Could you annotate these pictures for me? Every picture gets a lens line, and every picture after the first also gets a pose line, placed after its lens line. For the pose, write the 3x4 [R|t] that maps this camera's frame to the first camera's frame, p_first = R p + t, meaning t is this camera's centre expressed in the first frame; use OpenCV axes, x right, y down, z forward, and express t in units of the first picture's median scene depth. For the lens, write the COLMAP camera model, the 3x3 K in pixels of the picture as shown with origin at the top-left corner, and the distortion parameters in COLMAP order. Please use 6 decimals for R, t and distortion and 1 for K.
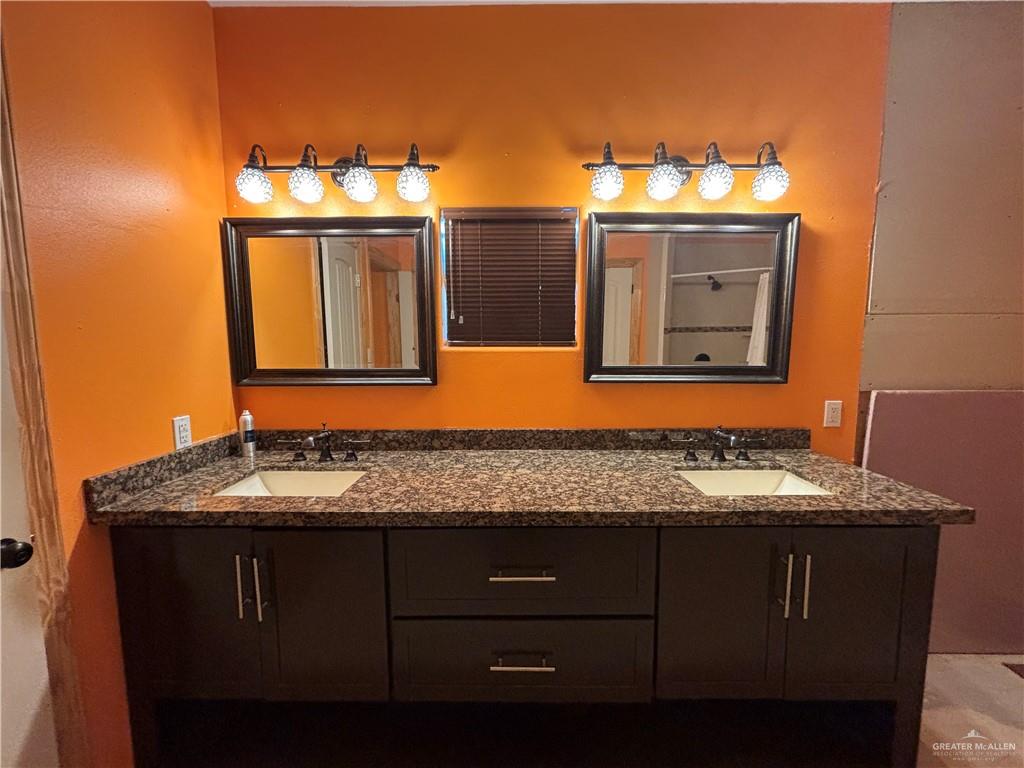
lens RADIAL K [[409.2, 0, 509.2], [0, 409.2, 383.0], [0, 0, 1]] dist [0.004475, 0.000025]
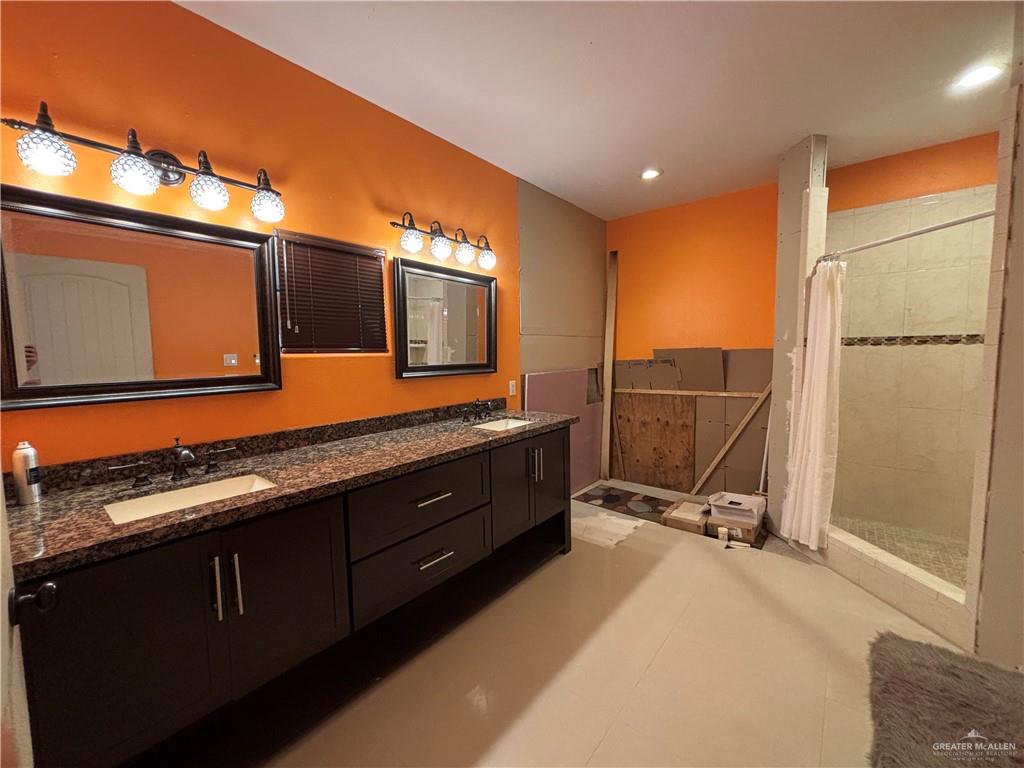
lens RADIAL K [[409.2, 0, 510.9], [0, 409.2, 381.3], [0, 0, 1]] dist [0.004475, 0.000025]
pose [[0.629834, -0.064076, 0.774082, -0.658767], [0.091702, 0.995756, 0.007812, 0.031810], [-0.771298, 0.066065, 0.633037, -0.157313]]
